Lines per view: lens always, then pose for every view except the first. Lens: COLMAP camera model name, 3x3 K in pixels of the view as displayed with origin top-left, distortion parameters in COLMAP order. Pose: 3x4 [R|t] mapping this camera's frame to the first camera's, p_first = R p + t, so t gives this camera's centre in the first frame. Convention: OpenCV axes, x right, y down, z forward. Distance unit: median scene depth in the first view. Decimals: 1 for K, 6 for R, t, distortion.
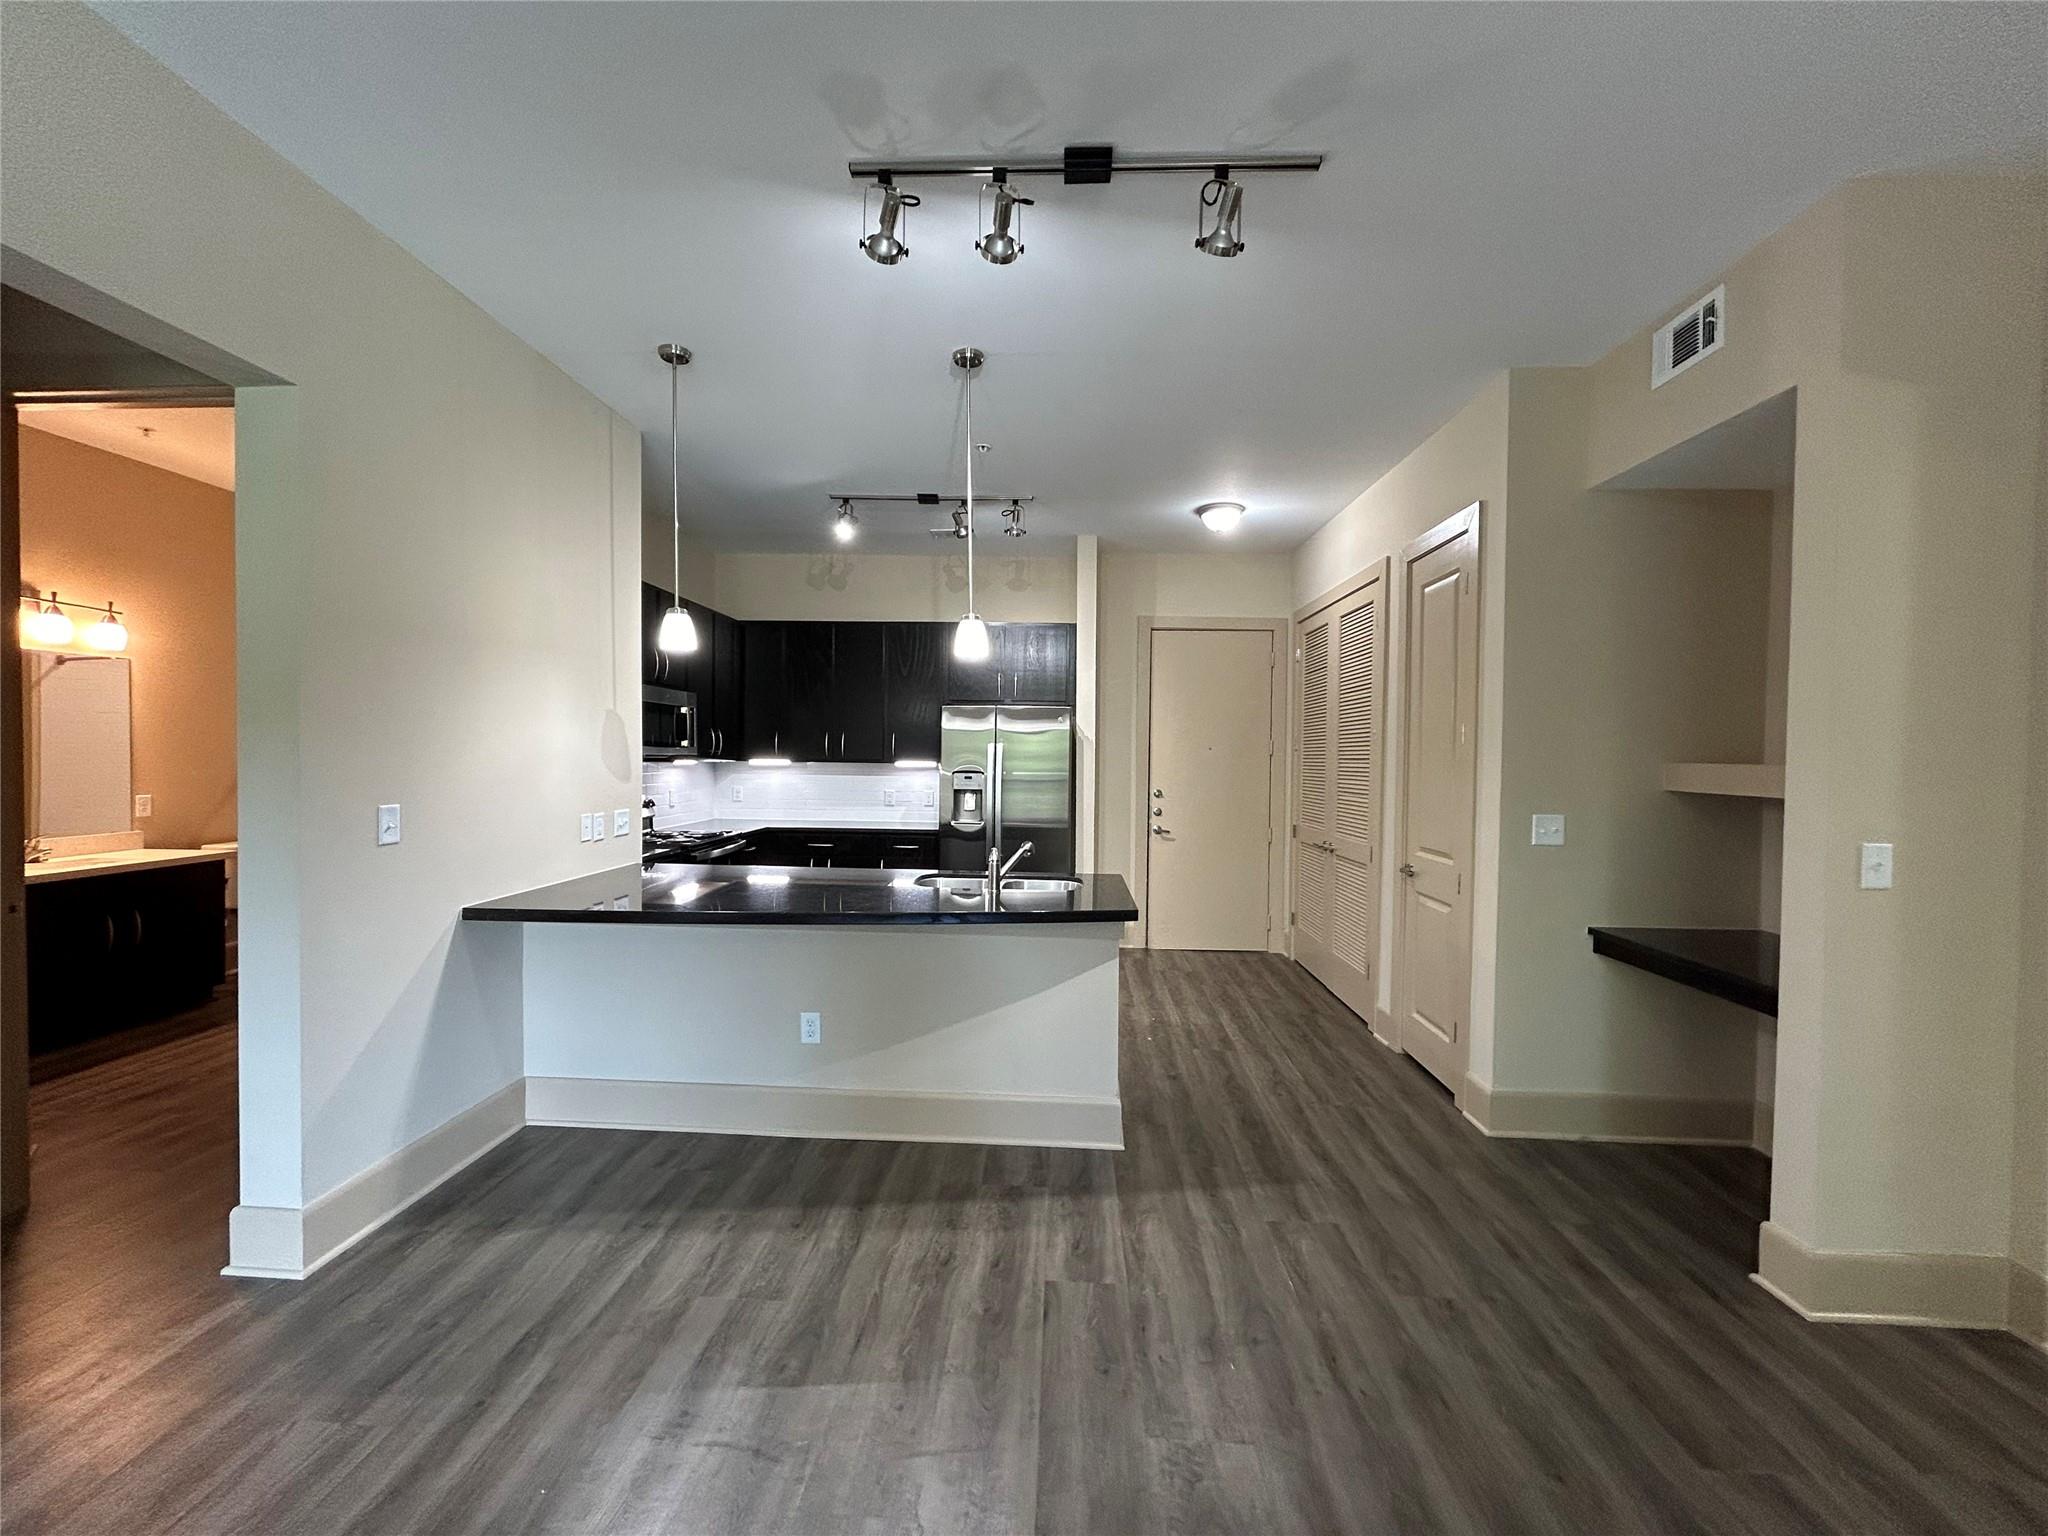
lens RADIAL K [[820.8, 0, 1024.0], [0, 820.8, 768.0], [0, 0, 1]] dist [0.000039, -0.000002]
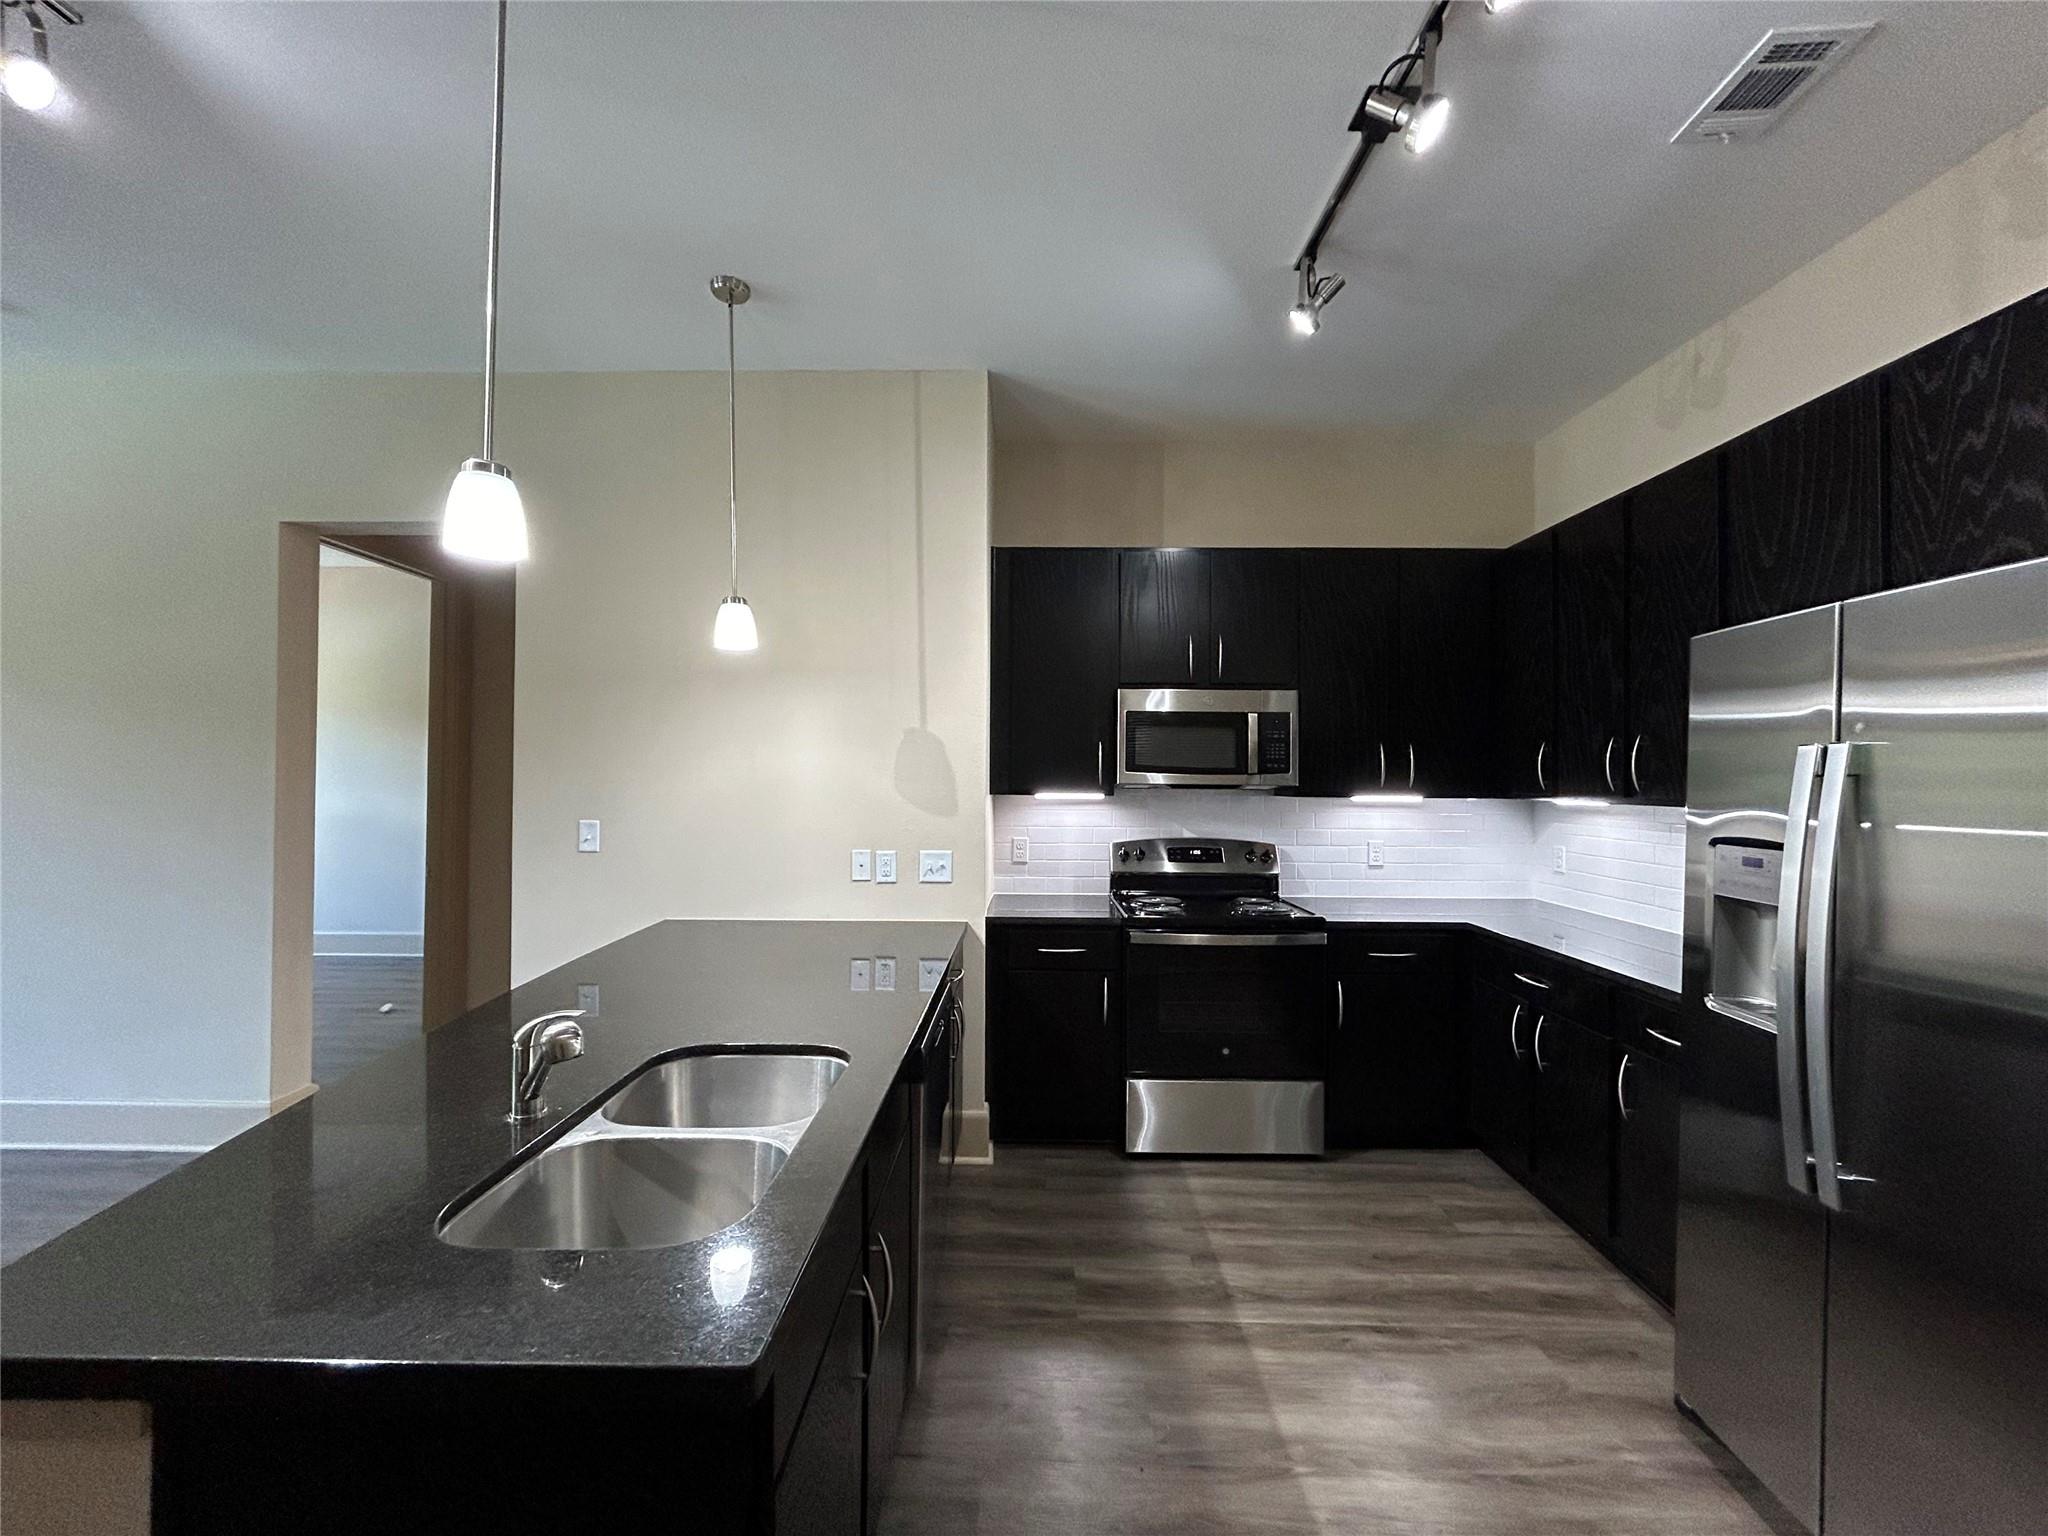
lens RADIAL K [[820.8, 0, 1024.0], [0, 820.8, 768.0], [0, 0, 1]] dist [0.000039, -0.000002]
pose [[0.032791, -0.022301, -0.999213, 0.221288], [-0.023584, 0.999455, -0.023080, -0.009685], [0.999184, 0.024322, 0.032248, 0.725382]]
